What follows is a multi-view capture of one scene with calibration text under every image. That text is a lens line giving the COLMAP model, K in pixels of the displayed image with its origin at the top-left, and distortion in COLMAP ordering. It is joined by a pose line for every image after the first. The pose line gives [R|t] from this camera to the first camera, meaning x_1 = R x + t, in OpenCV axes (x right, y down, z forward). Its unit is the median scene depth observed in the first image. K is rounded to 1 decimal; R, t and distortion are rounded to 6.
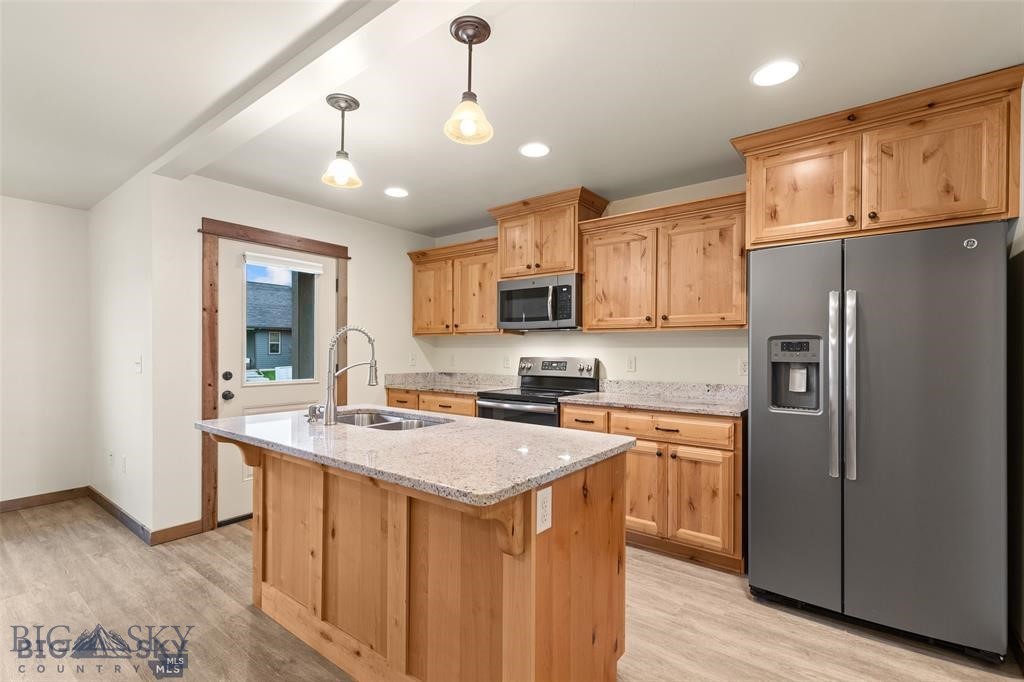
lens RADIAL K [[458.7, 0, 515.1], [0, 458.7, 352.8], [0, 0, 1]] dist [0.008632, -0.001038]
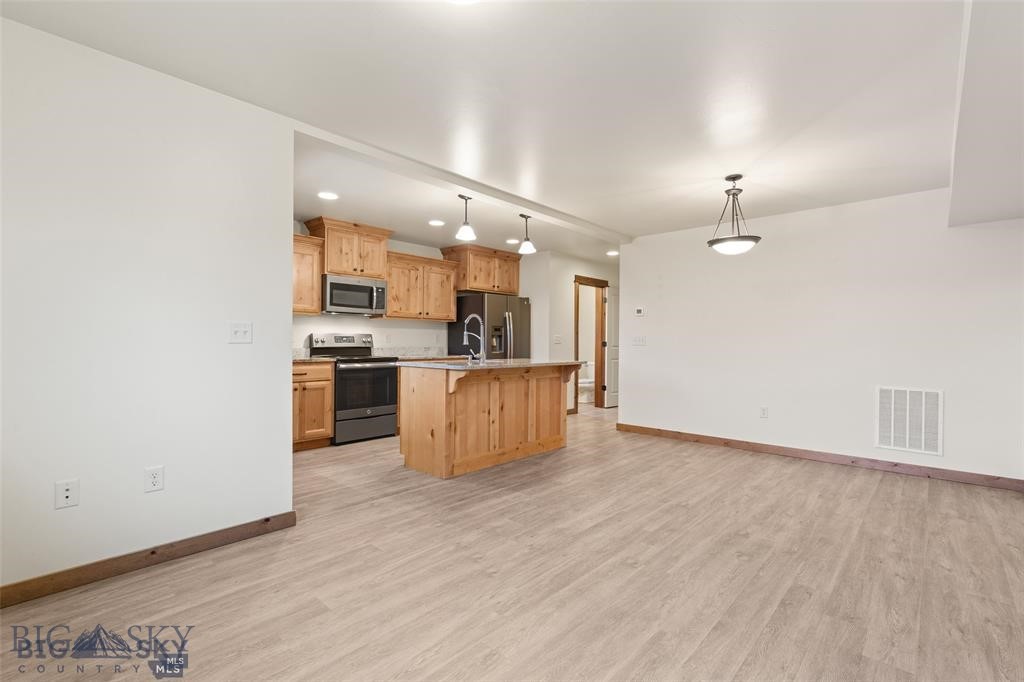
lens RADIAL K [[458.7, 0, 507.3], [0, 458.7, 342.0], [0, 0, 1]] dist [0.008632, -0.001038]
pose [[0.110569, -0.004461, 0.993858, -1.635996], [-0.002111, 0.999987, 0.004723, 0.036924], [-0.993866, -0.002620, 0.110558, 0.451911]]
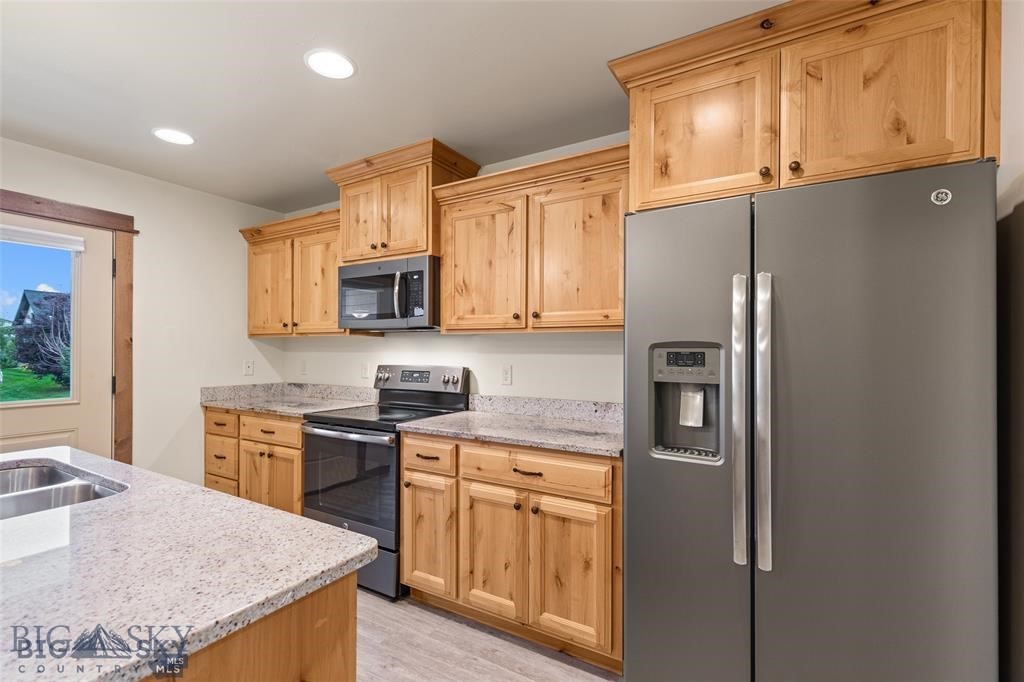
lens RADIAL K [[458.7, 0, 510.5], [0, 458.7, 351.5], [0, 0, 1]] dist [0.008632, -0.001038]
pose [[0.994140, -0.001354, 0.108091, 0.209341], [0.001344, 0.999999, 0.000172, -0.018338], [-0.108091, -0.000026, 0.994141, 0.271931]]
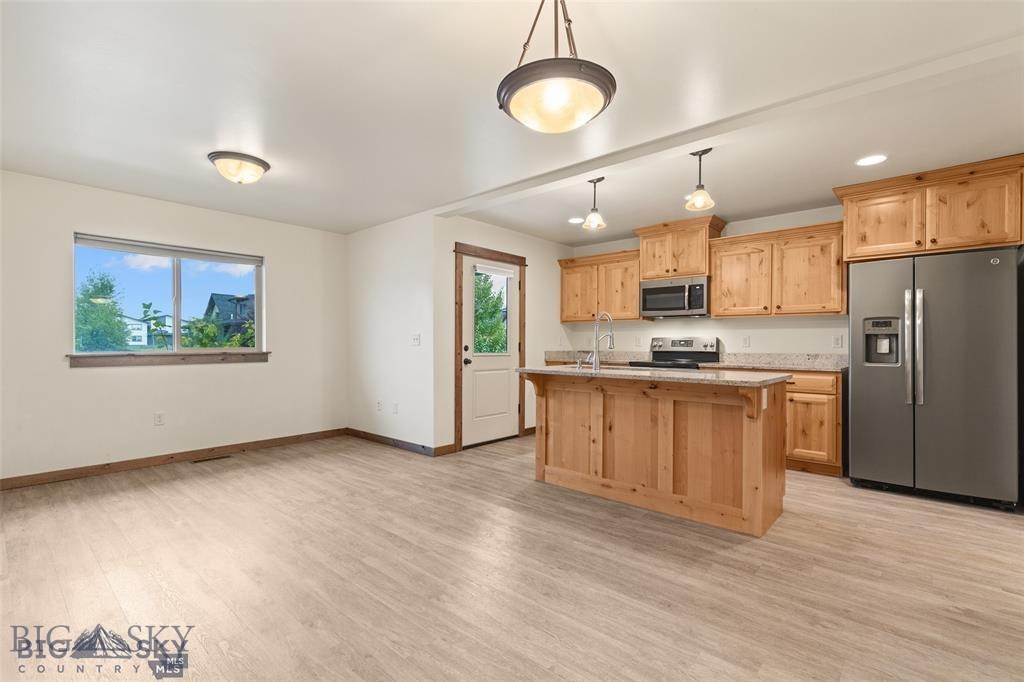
lens RADIAL K [[458.7, 0, 518.3], [0, 458.7, 343.1], [0, 0, 1]] dist [0.008632, -0.001038]
pose [[0.997436, 0.001076, -0.071558, -0.388178], [-0.001494, 0.999982, -0.005784, 0.046184], [0.071550, 0.005876, 0.997420, -0.496797]]
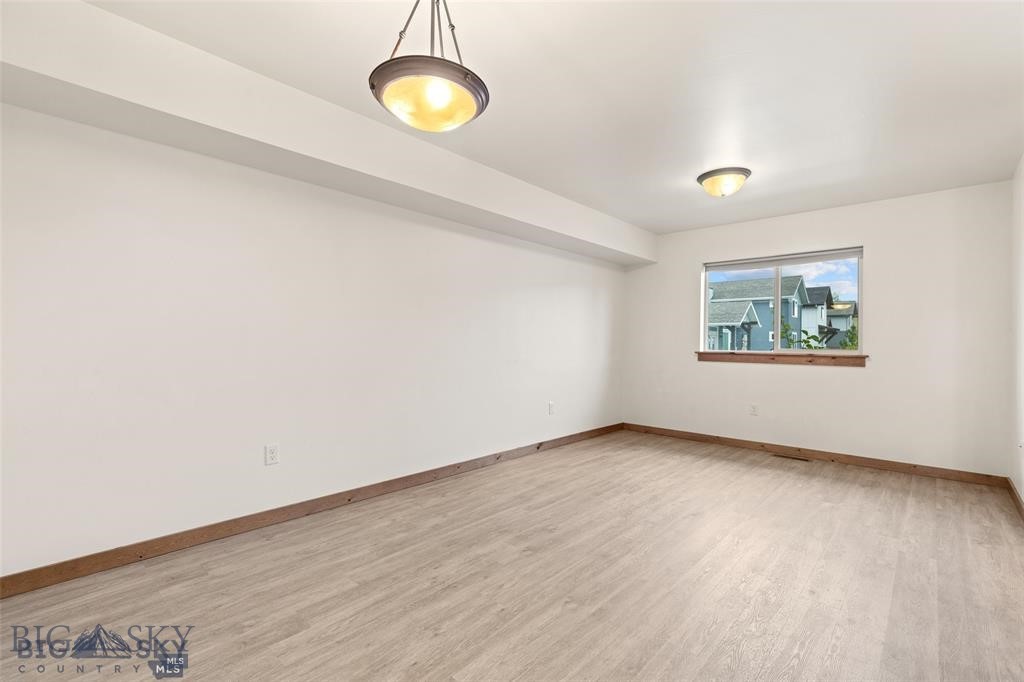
lens RADIAL K [[458.7, 0, 518.7], [0, 458.7, 335.7], [0, 0, 1]] dist [0.008632, -0.001038]
pose [[-0.086828, -0.015180, -0.996108, 0.106696], [-0.018010, 0.999744, -0.013665, 0.047903], [0.996061, 0.016753, -0.087079, 0.141975]]
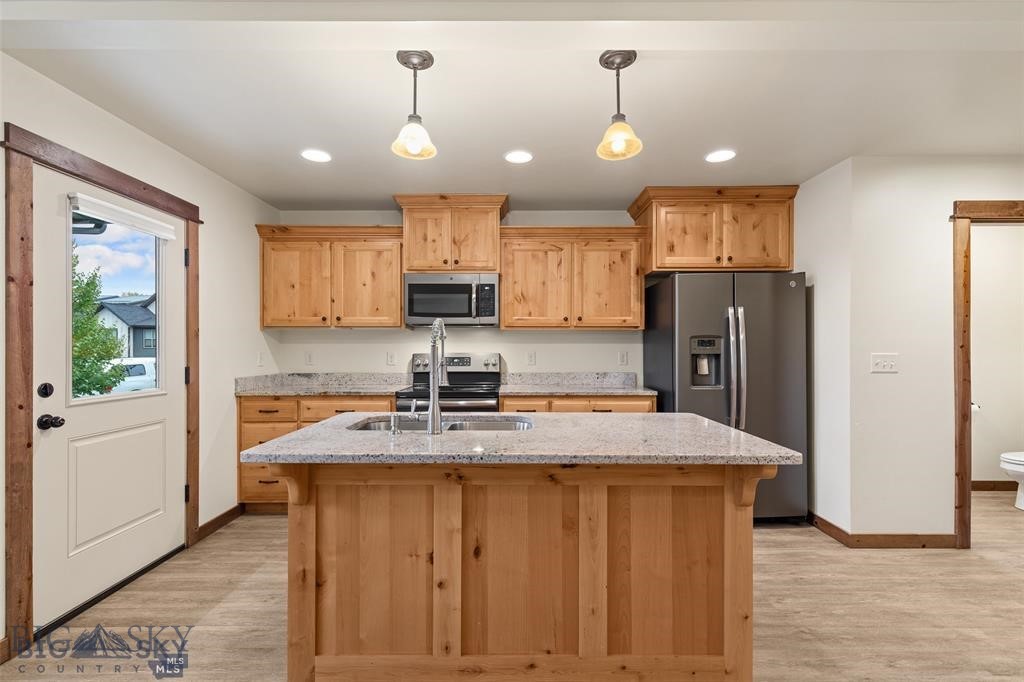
lens RADIAL K [[458.7, 0, 513.0], [0, 458.7, 346.2], [0, 0, 1]] dist [0.008632, -0.001038]
pose [[0.801453, -0.003711, 0.598046, -0.543063], [0.006386, 0.999977, -0.002353, -0.003282], [-0.598024, 0.005704, 0.801458, 0.149267]]
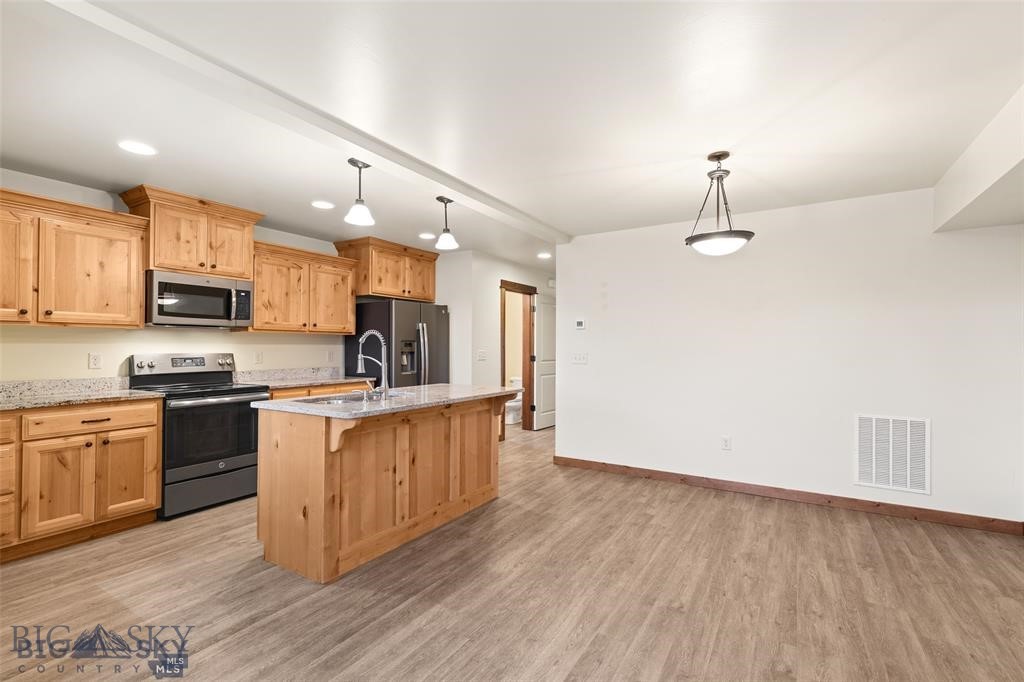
lens RADIAL K [[458.7, 0, 510.0], [0, 458.7, 339.8], [0, 0, 1]] dist [0.008632, -0.001038]
pose [[-0.079800, 0.011563, 0.996744, -1.268186], [0.004259, 0.999928, -0.011259, -0.008032], [-0.996802, 0.003347, -0.079843, 0.491014]]
